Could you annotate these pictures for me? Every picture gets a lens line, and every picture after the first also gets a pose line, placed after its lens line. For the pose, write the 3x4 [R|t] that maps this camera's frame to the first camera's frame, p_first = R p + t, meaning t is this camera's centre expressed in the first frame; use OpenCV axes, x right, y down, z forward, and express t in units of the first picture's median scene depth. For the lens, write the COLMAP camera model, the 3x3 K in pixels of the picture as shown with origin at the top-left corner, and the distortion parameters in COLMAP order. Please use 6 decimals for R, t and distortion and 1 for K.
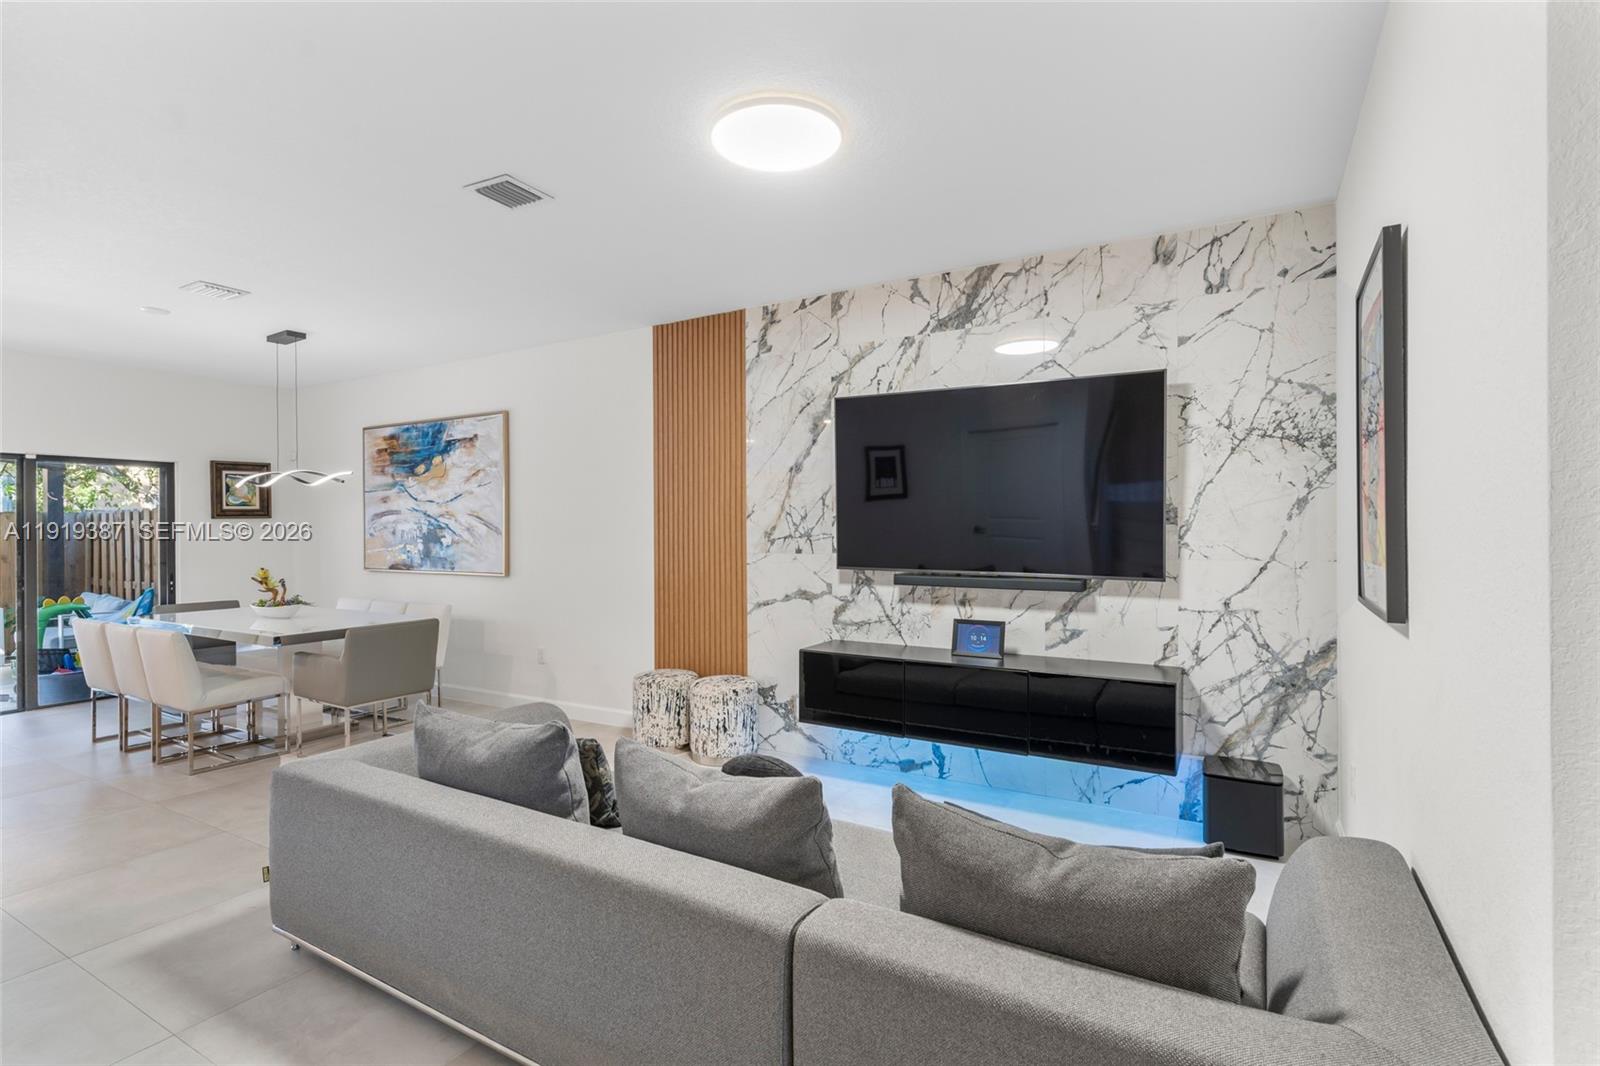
lens RADIAL K [[762.4, 0, 816.9], [0, 762.4, 532.3], [0, 0, 1]] dist [0.002052, -0.000030]
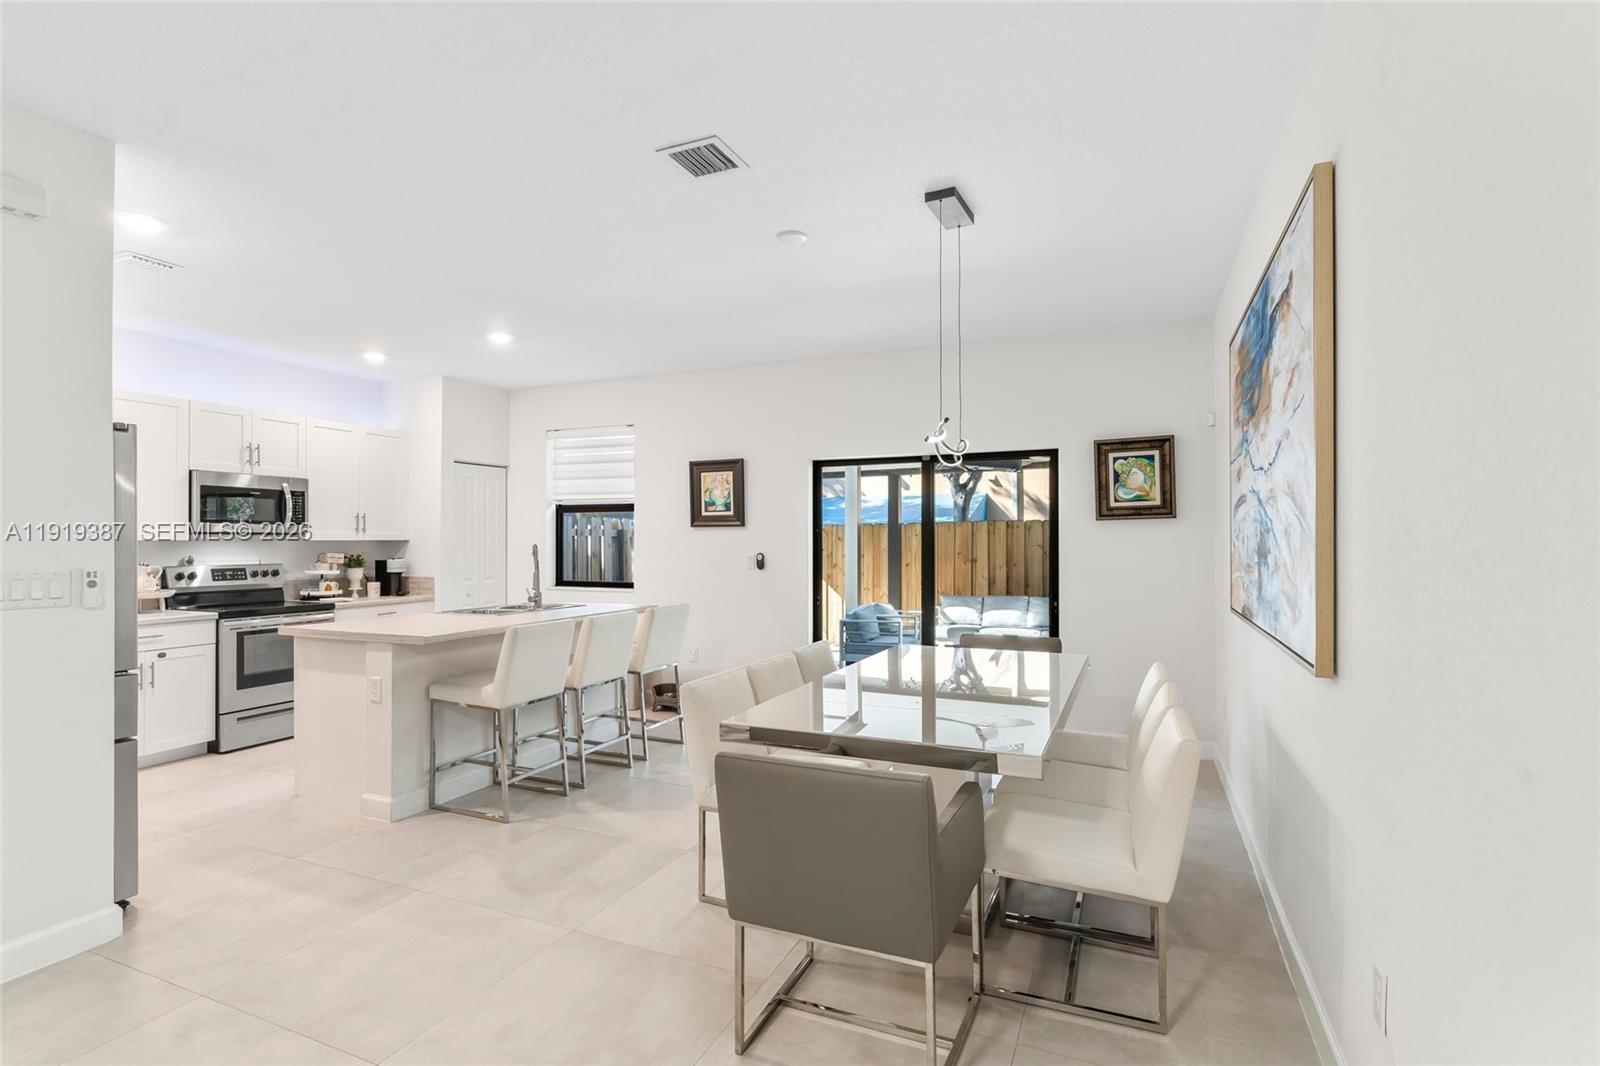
lens RADIAL K [[762.4, 0, 815.1], [0, 762.4, 539.3], [0, 0, 1]] dist [0.002052, -0.000030]
pose [[0.111772, 0.002222, -0.993731, -0.151133], [-0.002316, 0.999995, 0.001975, -0.000740], [0.993731, 0.002081, 0.111777, 1.020802]]
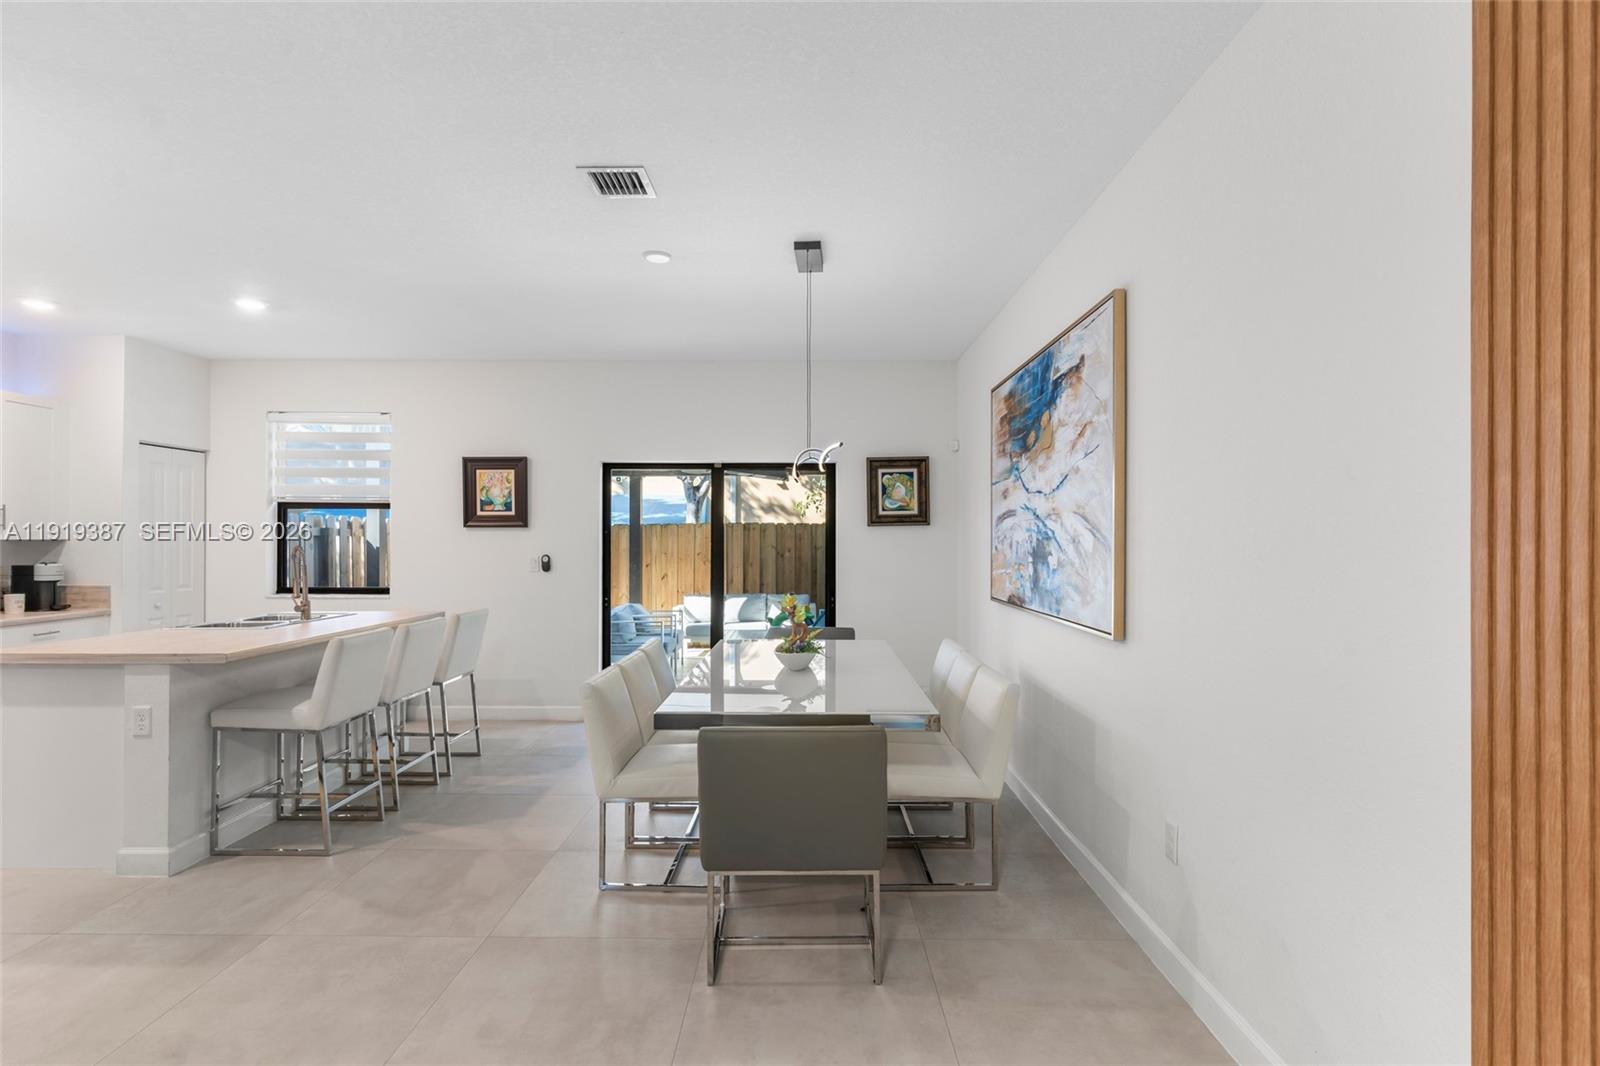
lens RADIAL K [[762.4, 0, 816.4], [0, 762.4, 542.2], [0, 0, 1]] dist [0.002052, -0.000030]
pose [[0.499417, 0.007751, -0.866327, -0.126533], [-0.008325, 0.999957, 0.004147, -0.004625], [0.866322, 0.005141, 0.499460, 0.820423]]
